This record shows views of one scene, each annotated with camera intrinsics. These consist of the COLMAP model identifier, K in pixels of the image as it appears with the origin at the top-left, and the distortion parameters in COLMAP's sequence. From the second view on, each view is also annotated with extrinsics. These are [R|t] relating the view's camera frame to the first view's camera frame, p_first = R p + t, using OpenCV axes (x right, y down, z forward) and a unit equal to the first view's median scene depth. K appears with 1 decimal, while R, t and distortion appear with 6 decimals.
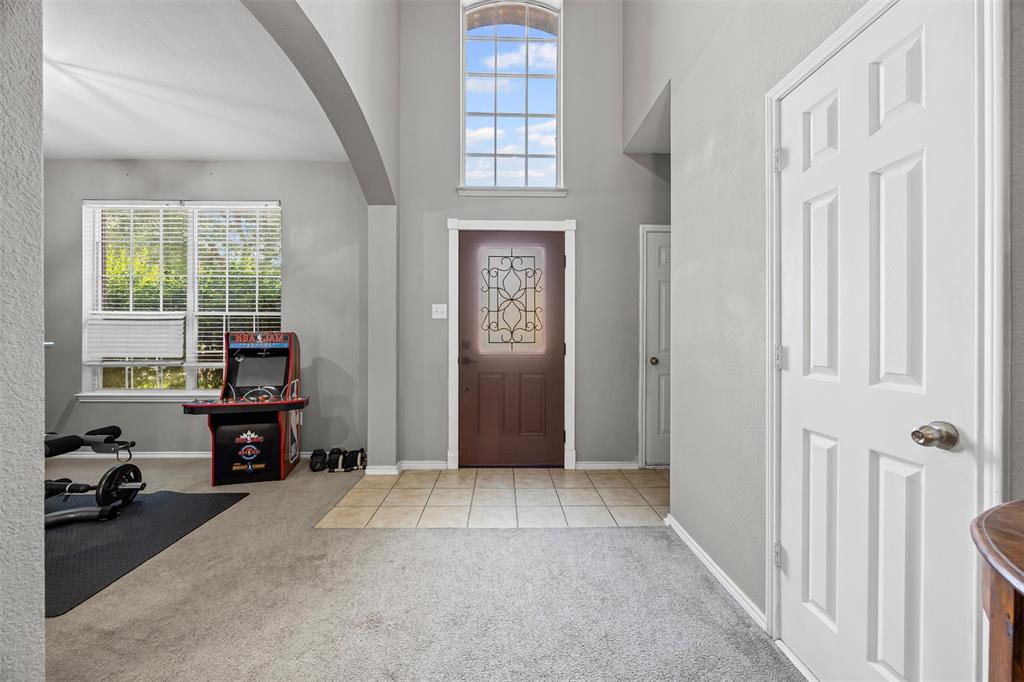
lens RADIAL K [[390.0, 0, 511.3], [0, 390.0, 335.8], [0, 0, 1]] dist [-0.003728, -0.000273]
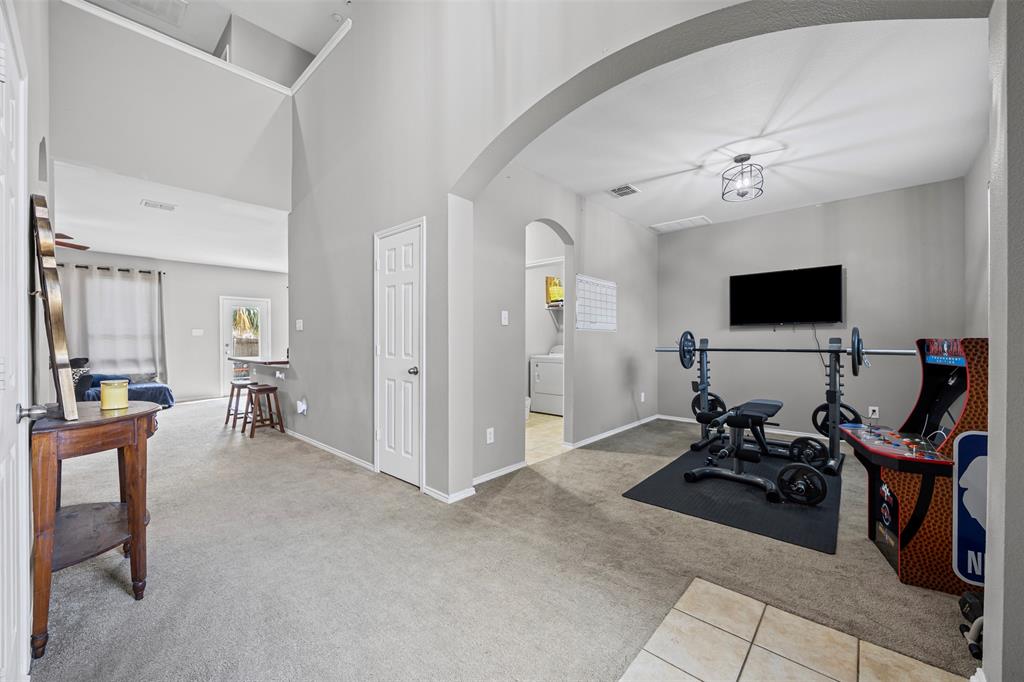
lens RADIAL K [[390.0, 0, 507.2], [0, 390.0, 342.0], [0, 0, 1]] dist [-0.003728, -0.000273]
pose [[-0.697150, -0.000602, -0.716925, 0.423984], [-0.003939, 0.999988, 0.002990, -0.005095], [0.716914, 0.004909, -0.697144, 1.511112]]
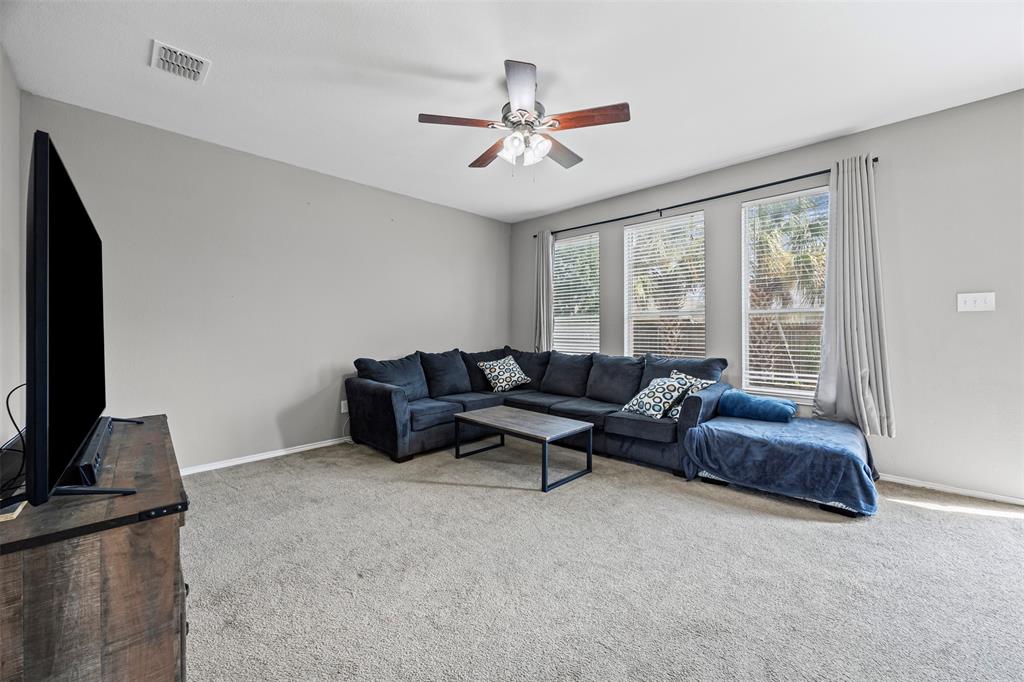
lens RADIAL K [[390.0, 0, 508.8], [0, 390.0, 330.3], [0, 0, 1]] dist [-0.003728, -0.000273]
pose [[-0.678771, -0.004895, 0.734333, -0.129642], [0.002986, 0.999951, 0.009425, 0.000042], [-0.734344, 0.008590, -0.678724, -1.551150]]
